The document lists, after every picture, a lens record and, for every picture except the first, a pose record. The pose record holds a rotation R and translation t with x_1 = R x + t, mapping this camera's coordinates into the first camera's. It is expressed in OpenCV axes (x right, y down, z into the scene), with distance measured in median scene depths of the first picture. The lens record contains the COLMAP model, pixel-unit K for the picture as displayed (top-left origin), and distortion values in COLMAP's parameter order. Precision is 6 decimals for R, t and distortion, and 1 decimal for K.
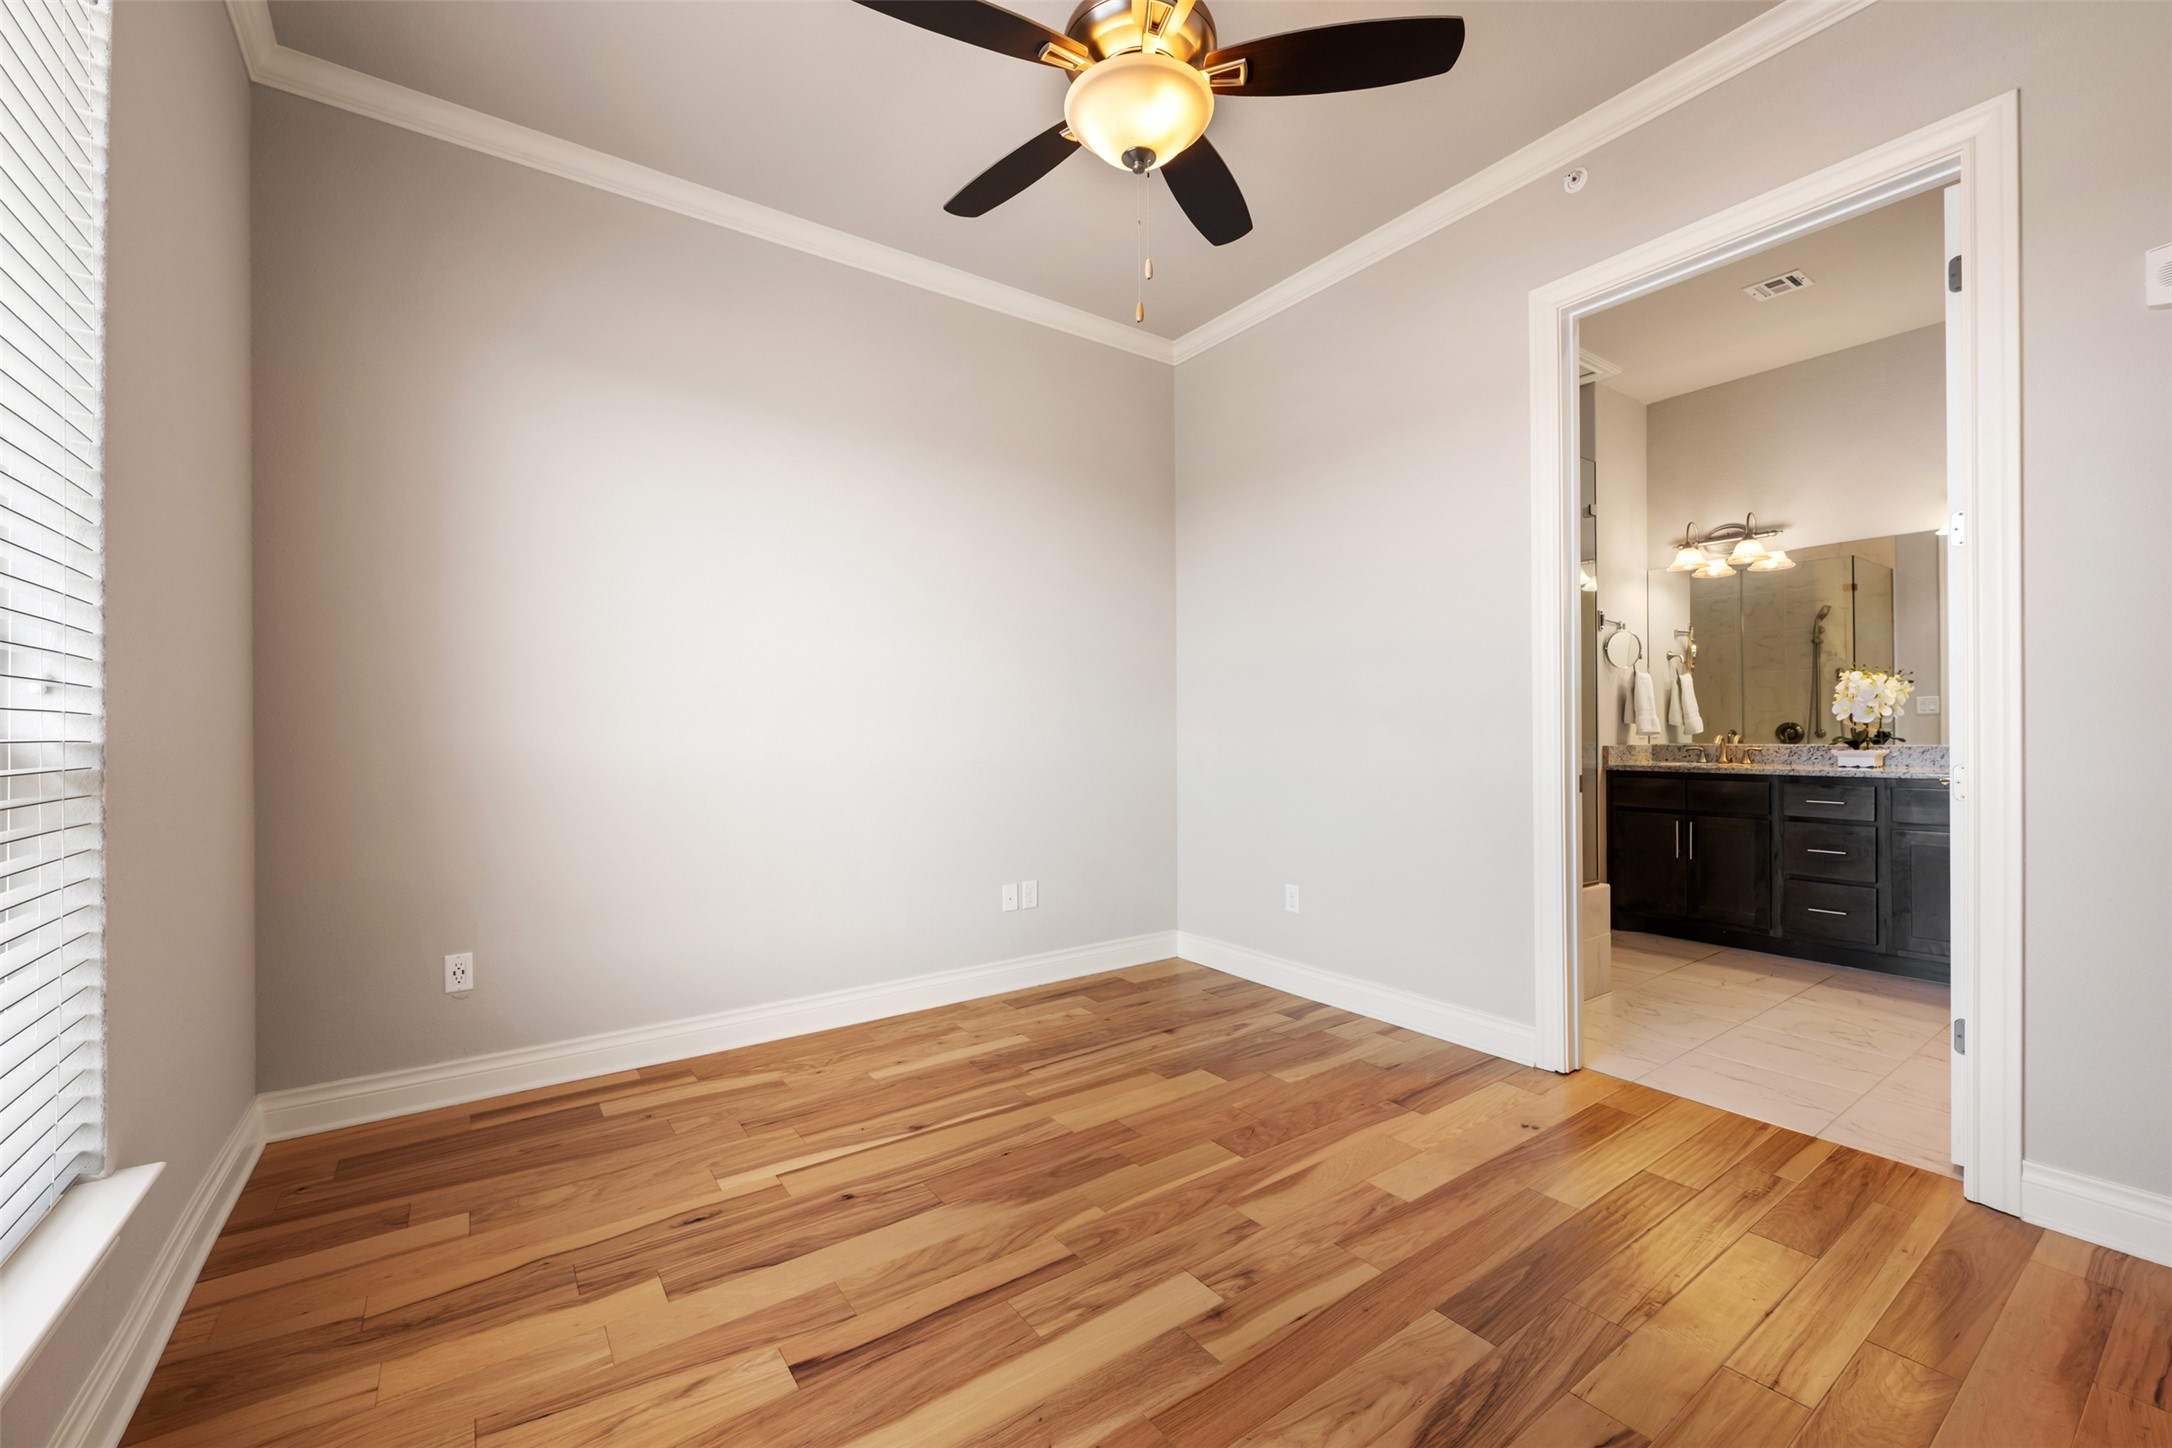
lens RADIAL K [[867.4, 0, 1089.0], [0, 867.4, 732.4], [0, 0, 1]] dist [0.001425, 0.000179]
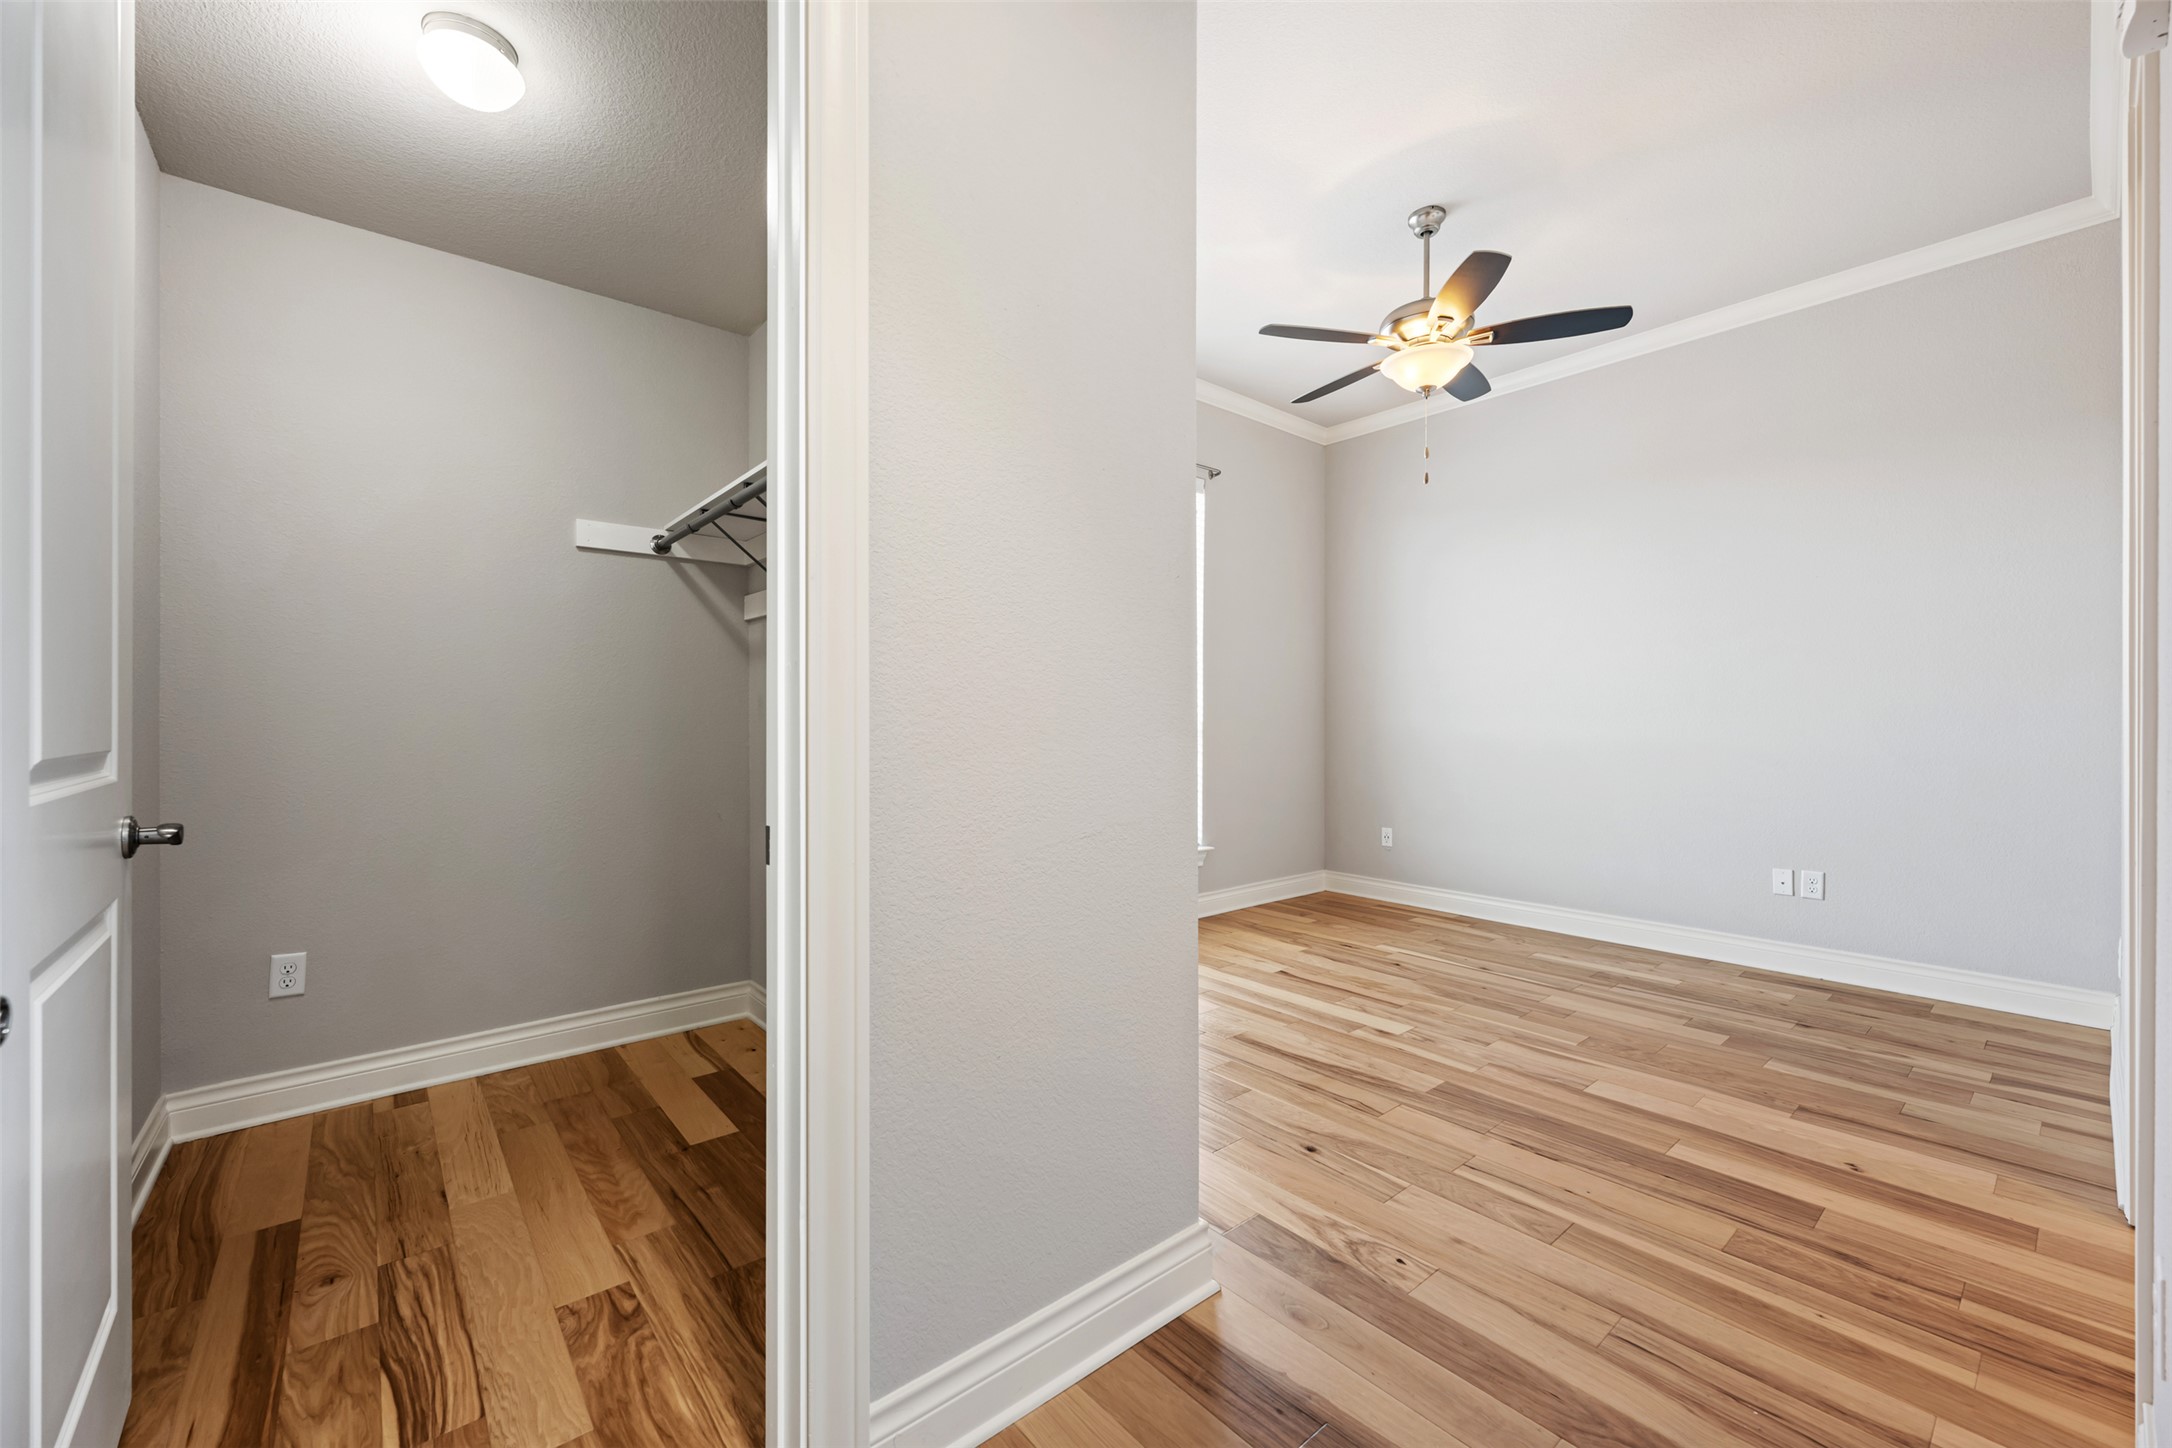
lens RADIAL K [[864.4, 0, 1080.5], [0, 864.4, 723.7], [0, 0, 1]] dist [-0.000627, 0.000001]
pose [[0.079299, 0.011193, -0.996788, 1.024097], [-0.002900, 0.999935, 0.010998, -0.006611], [0.996847, 0.002019, 0.079326, 0.105236]]
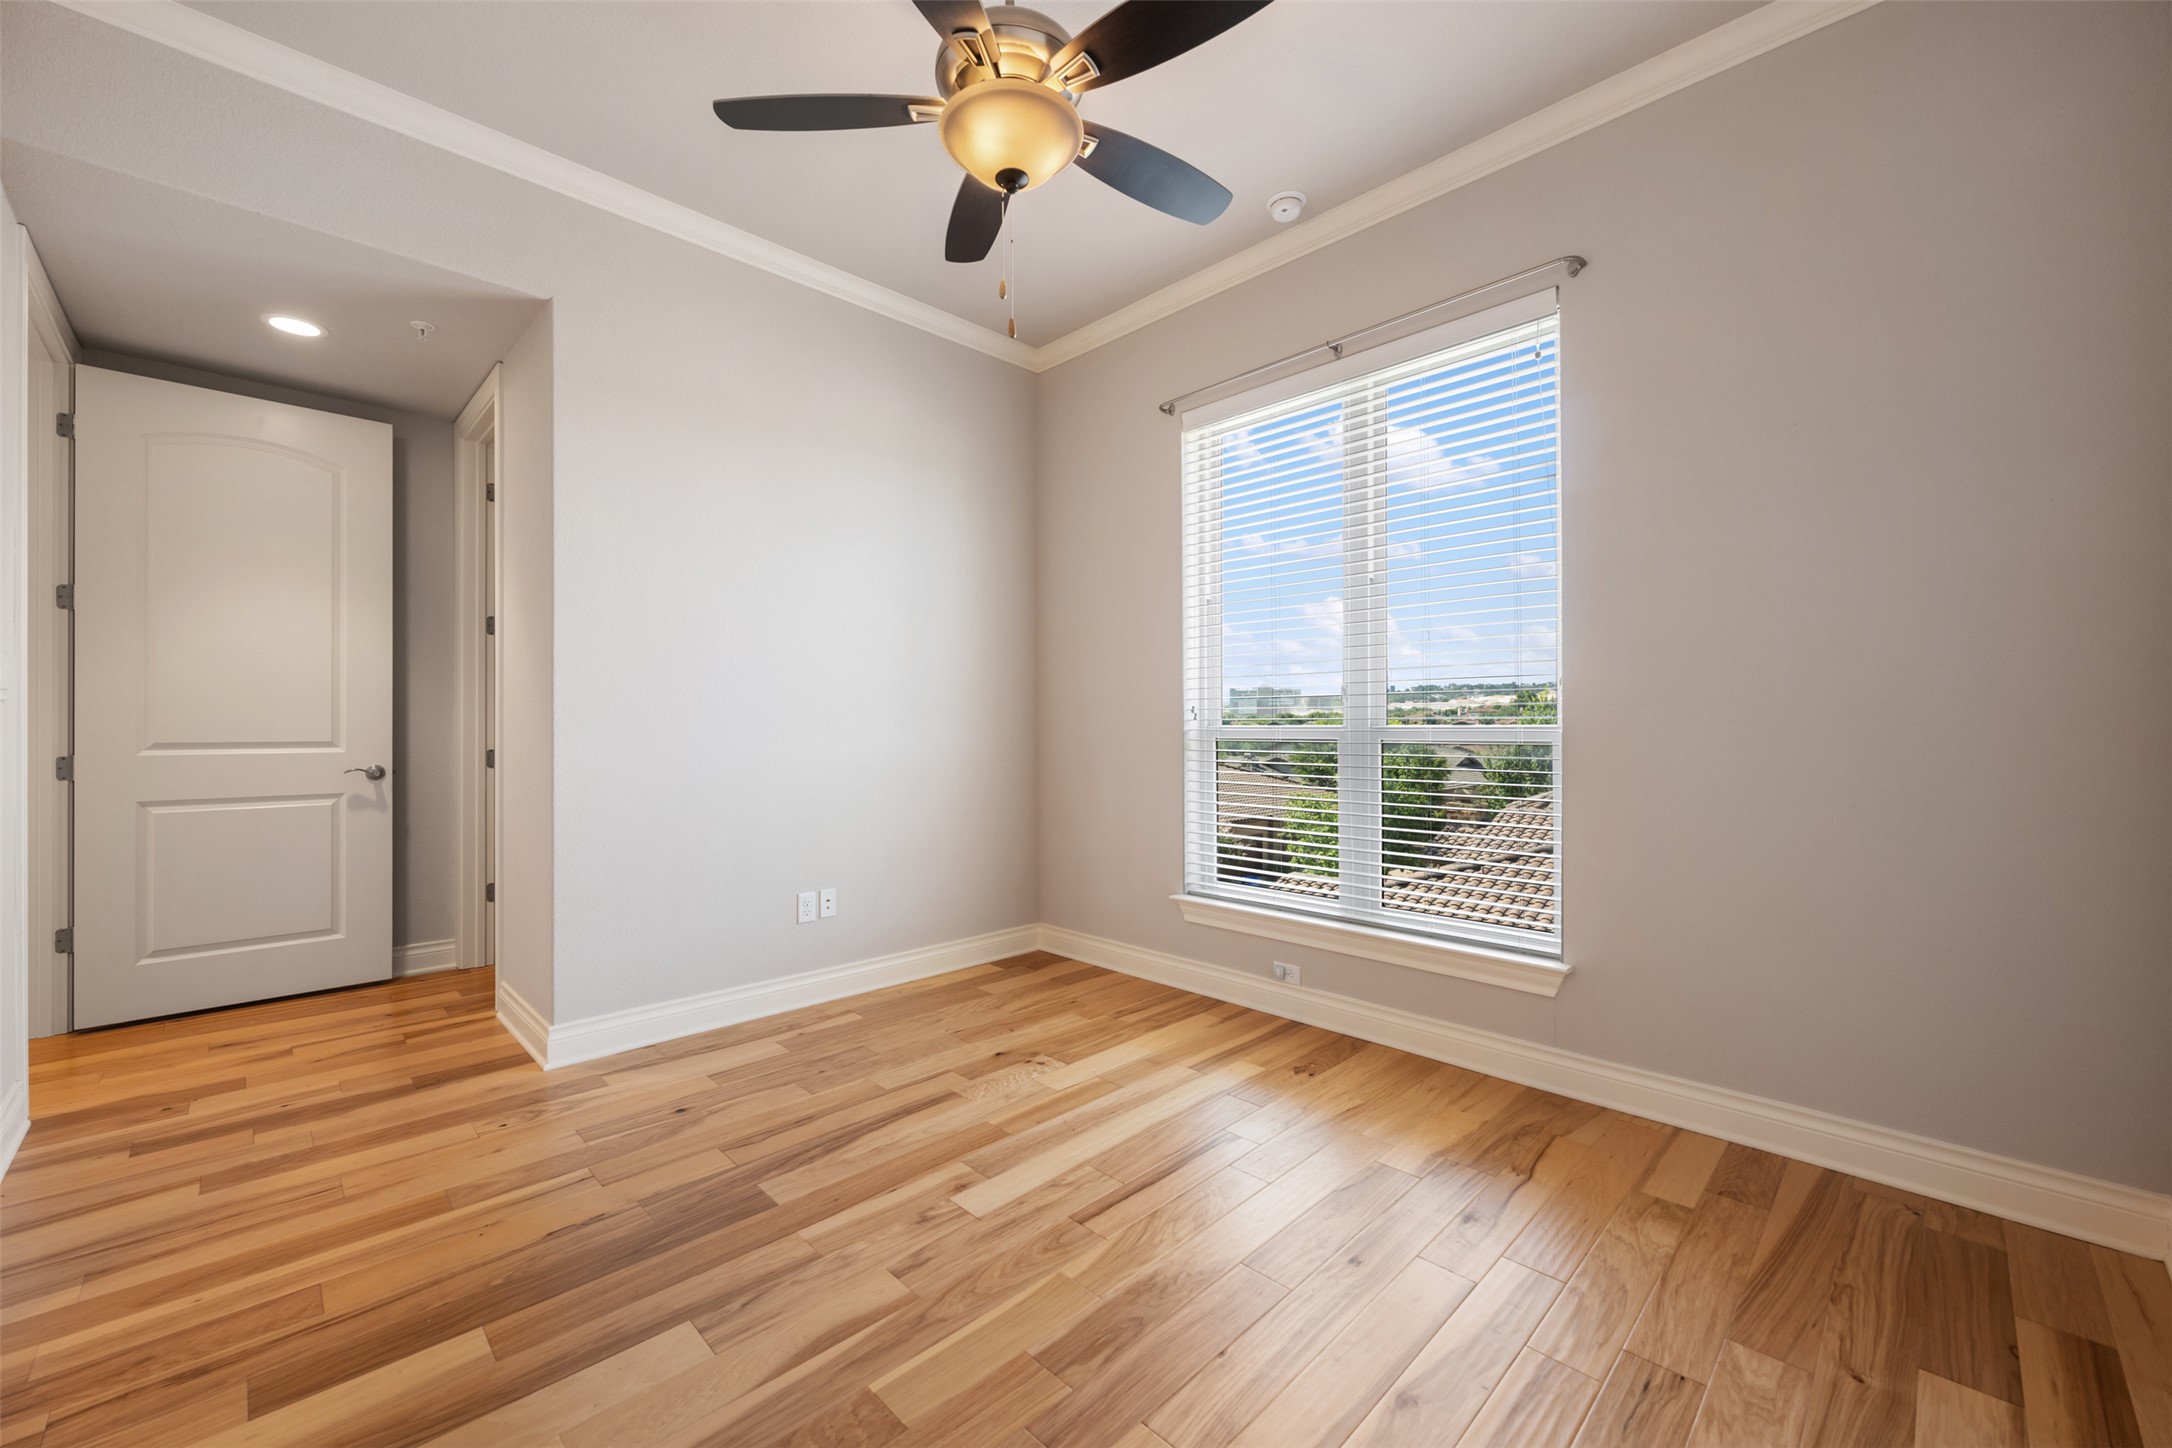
lens RADIAL K [[857.3, 0, 1082.8], [0, 857.3, 725.0], [0, 0, 1]] dist [-0.001922, 0.000029]
pose [[-0.987959, 0.008058, -0.154508, 0.081729], [0.007846, 0.999967, 0.001982, -0.007370], [0.154518, 0.000746, -0.987990, 1.201521]]
